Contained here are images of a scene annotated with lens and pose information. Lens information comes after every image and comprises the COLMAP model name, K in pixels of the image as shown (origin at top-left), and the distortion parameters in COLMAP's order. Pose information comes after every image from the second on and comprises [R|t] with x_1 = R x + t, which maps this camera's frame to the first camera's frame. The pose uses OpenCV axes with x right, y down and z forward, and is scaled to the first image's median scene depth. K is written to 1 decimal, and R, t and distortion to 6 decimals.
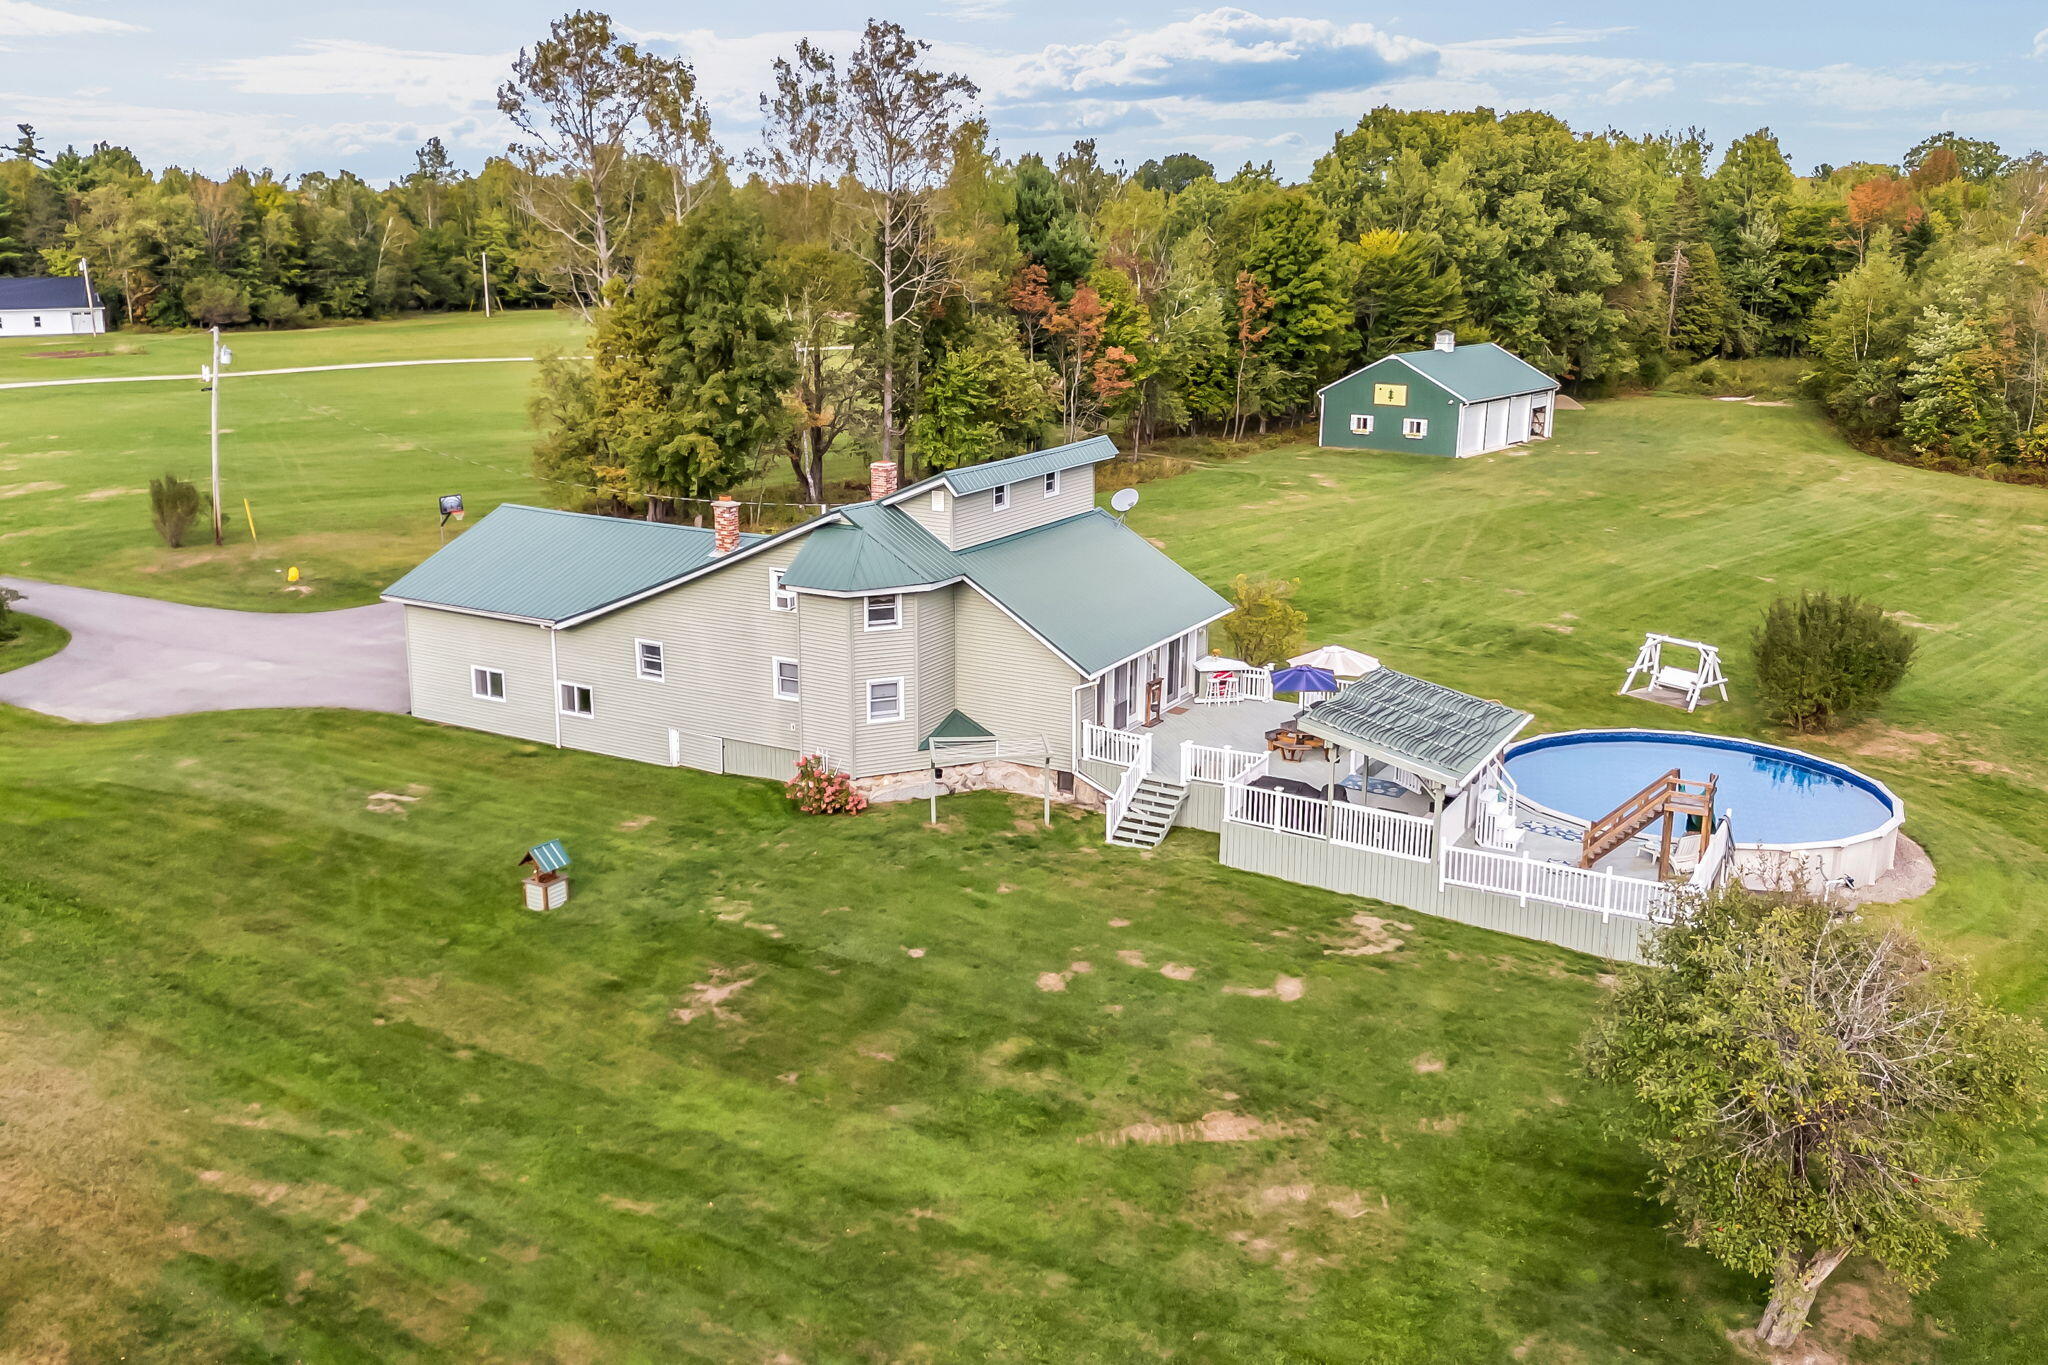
lens RADIAL K [[1782.0, 0, 1023.6], [0, 1782.0, 619.7], [0, 0, 1]] dist [0.133249, -0.184469]
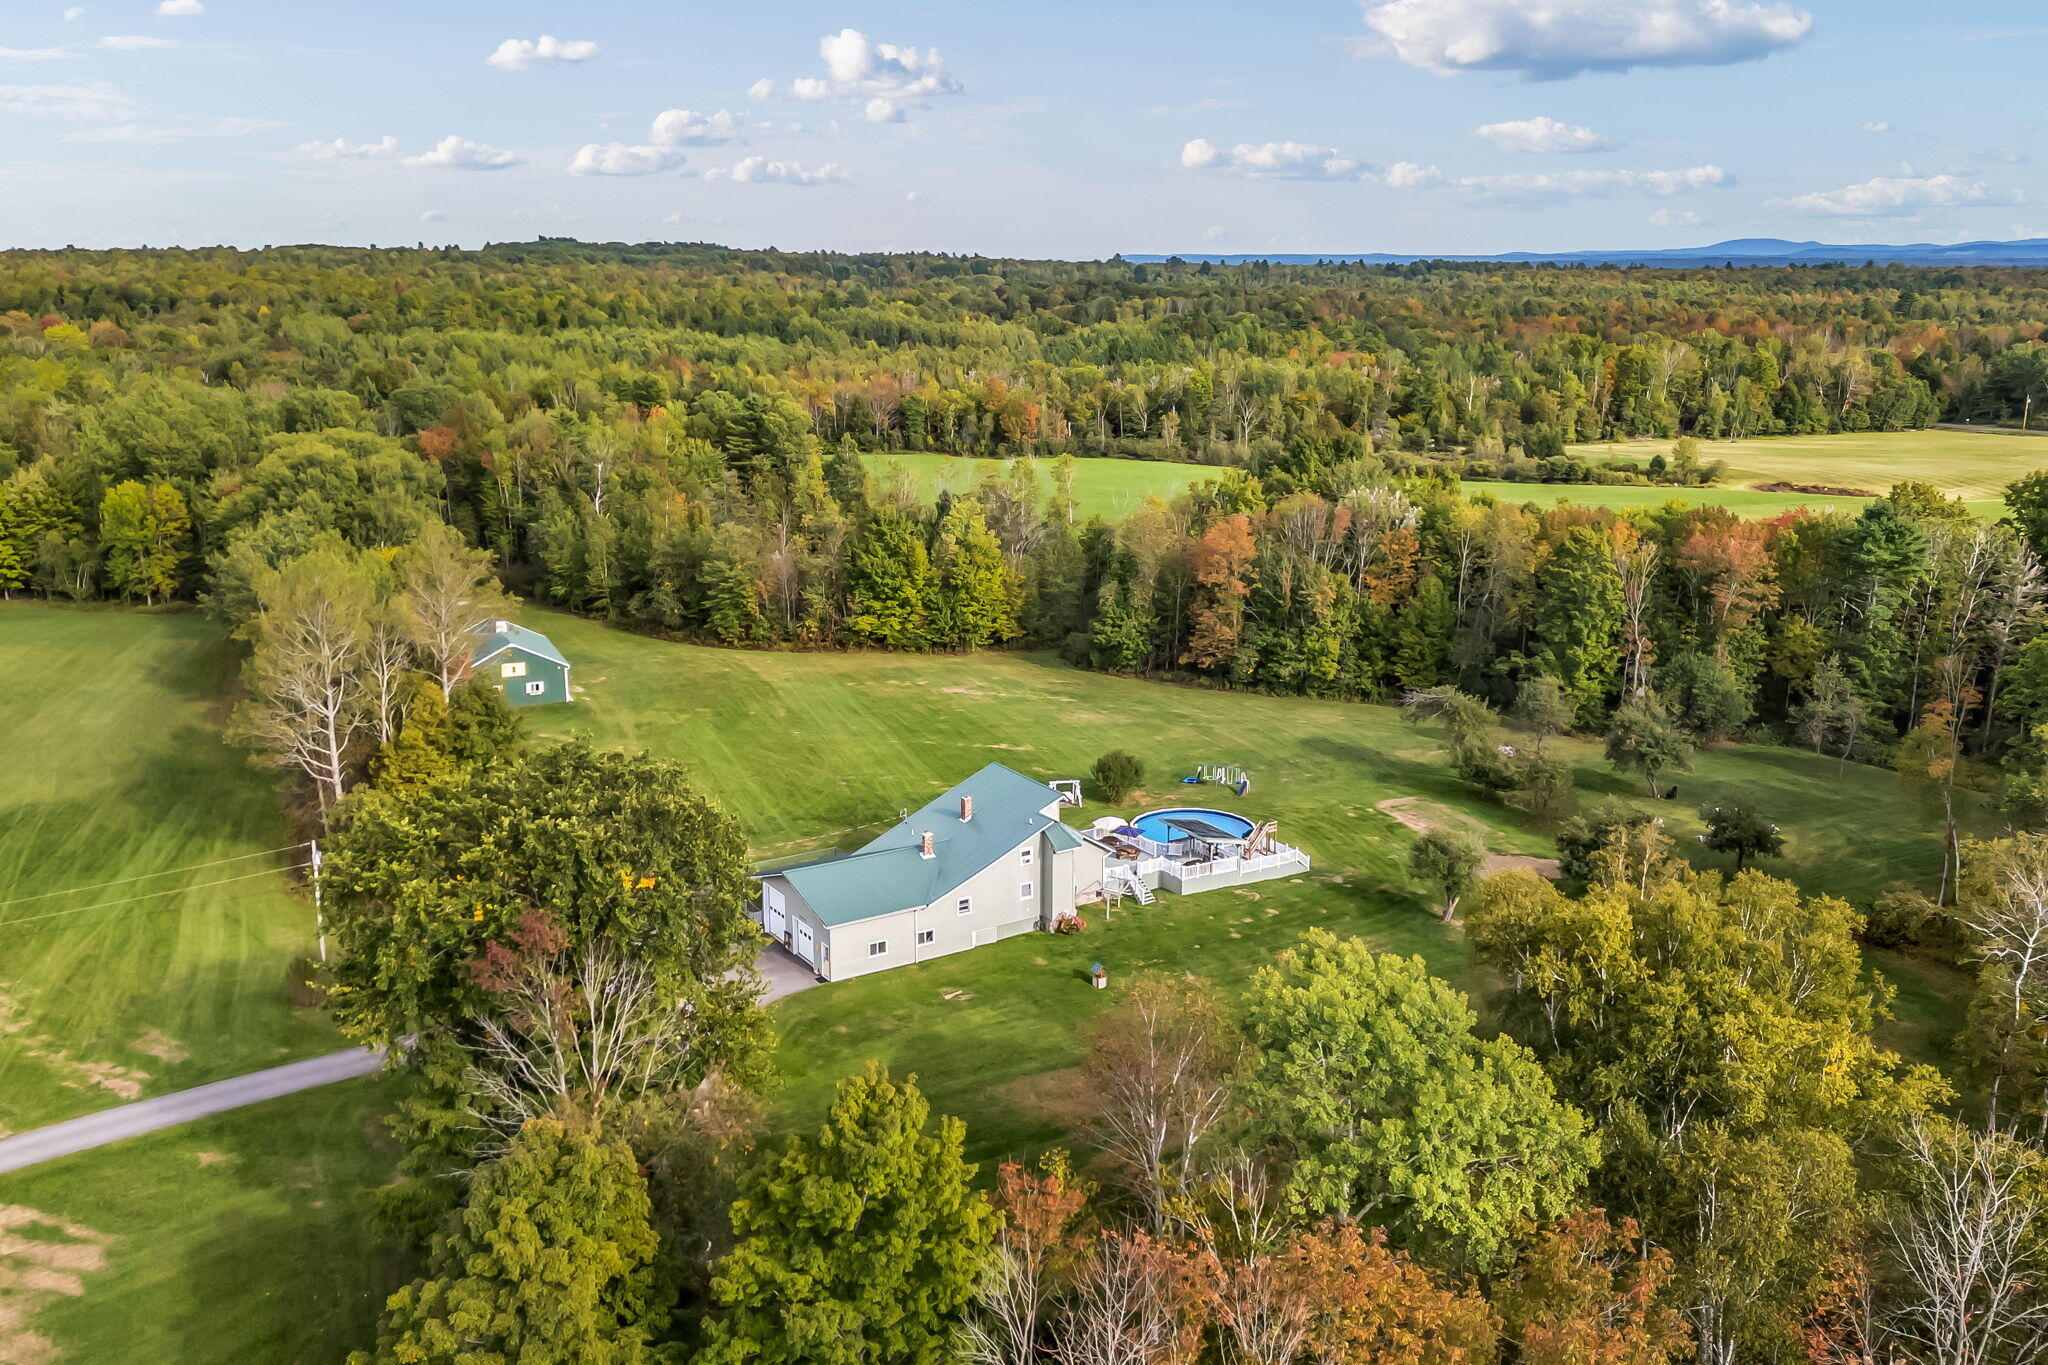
lens RADIAL K [[1782.0, 0, 1023.6], [0, 1782.0, 619.7], [0, 0, 1]] dist [0.133249, -0.184469]
pose [[0.467885, -0.181898, 0.864868, -0.889706], [0.194991, 0.975722, 0.099724, -0.234379], [-0.862011, 0.121982, 0.491994, -0.104740]]
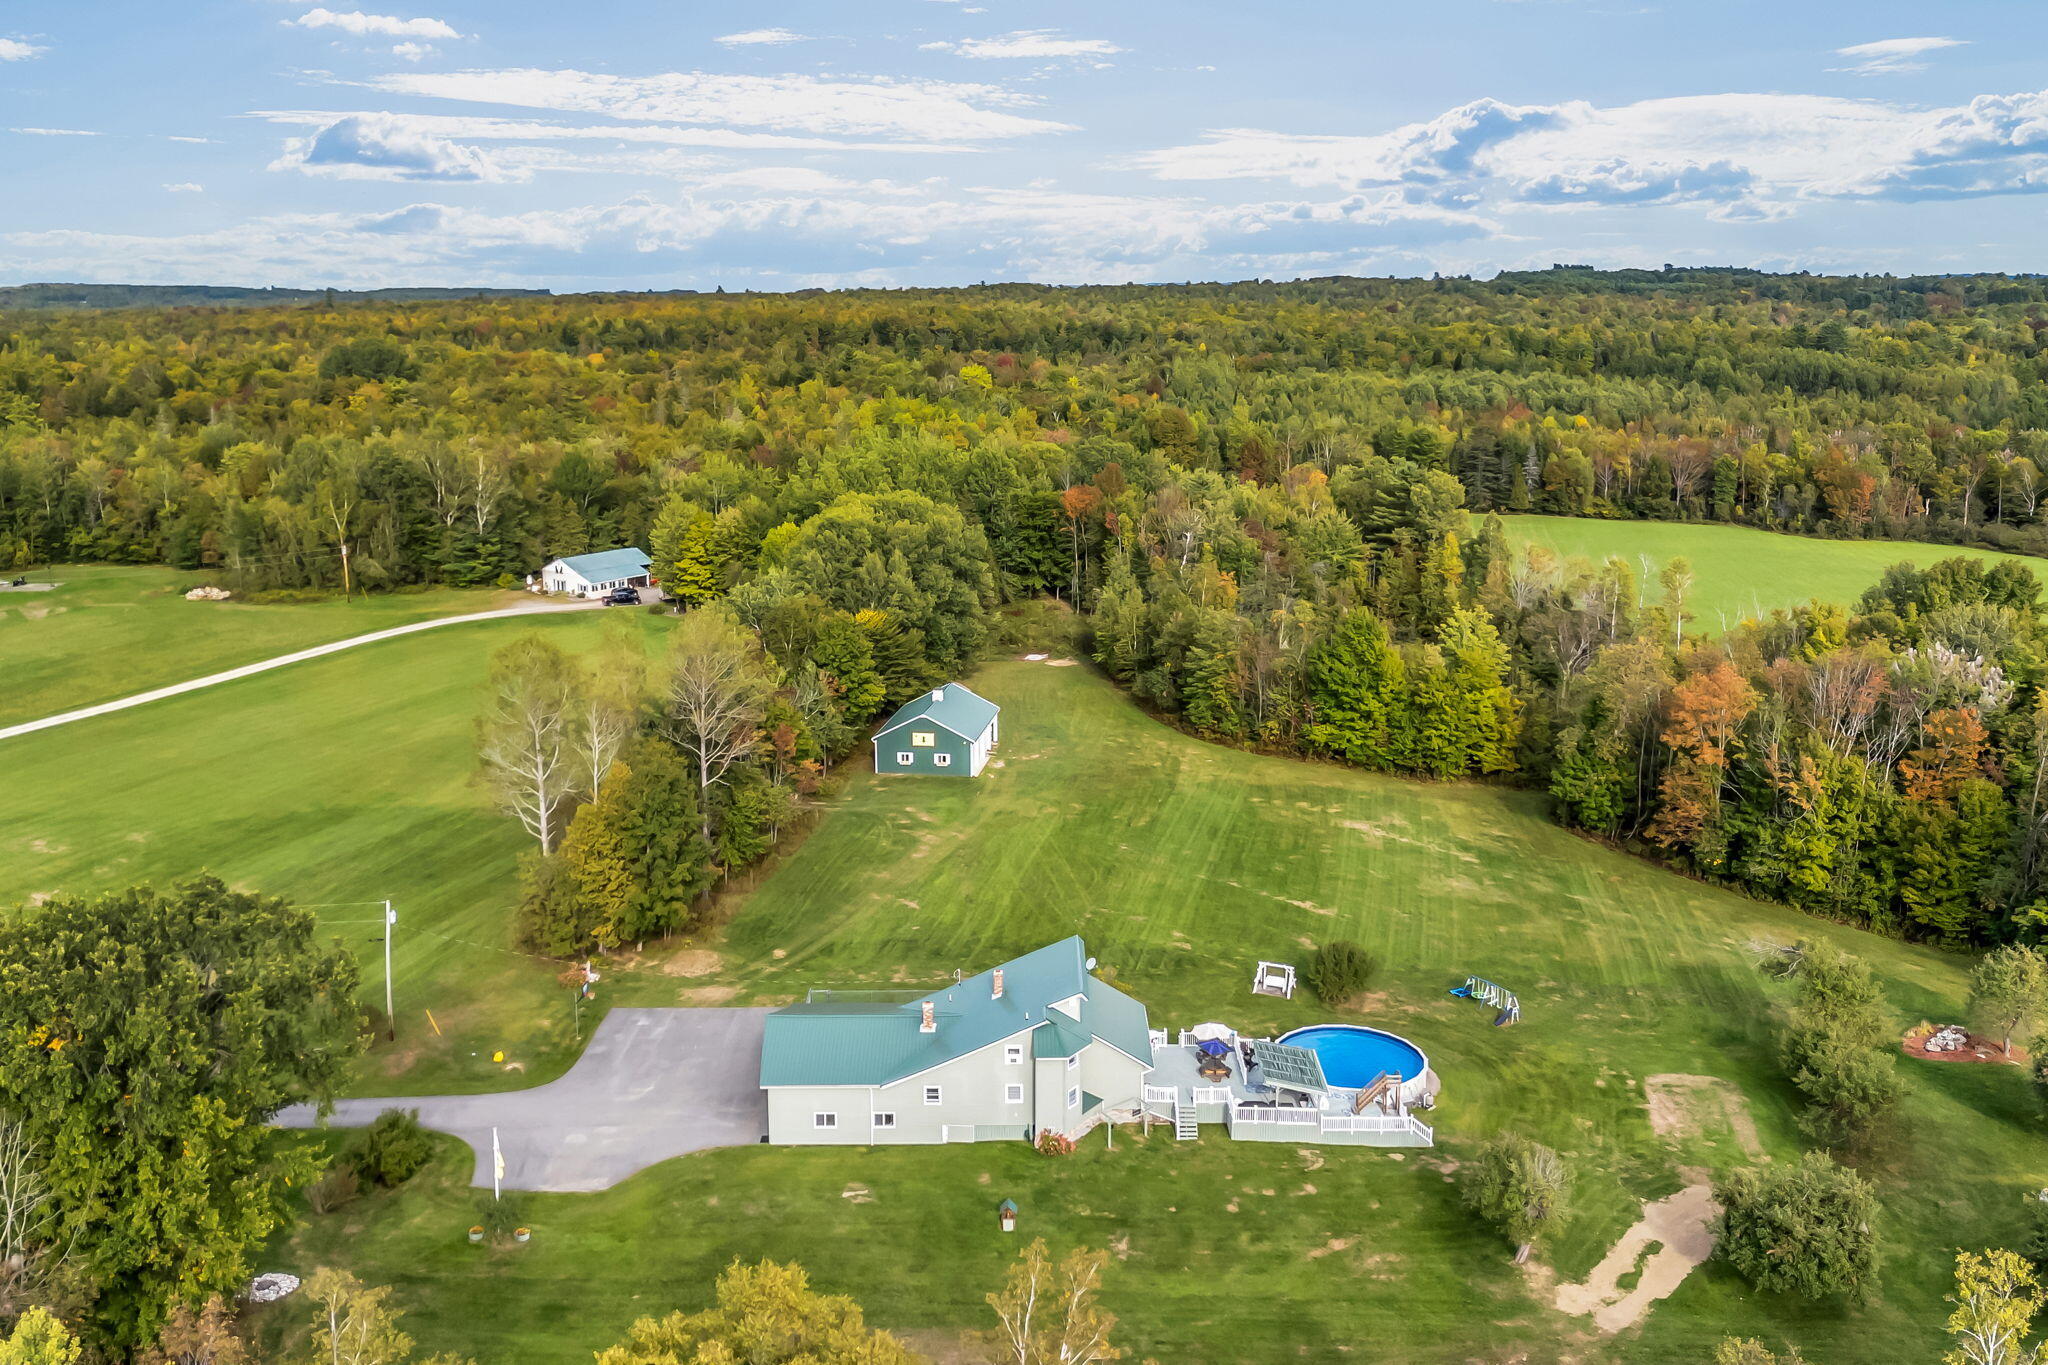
lens RADIAL K [[1782.0, 0, 1023.6], [0, 1782.0, 619.7], [0, 0, 1]] dist [0.133249, -0.184469]
pose [[0.869438, -0.101517, 0.483500, -0.454984], [0.116552, 0.993184, -0.001054, -0.217794], [-0.480097, 0.057269, 0.875344, -0.390405]]
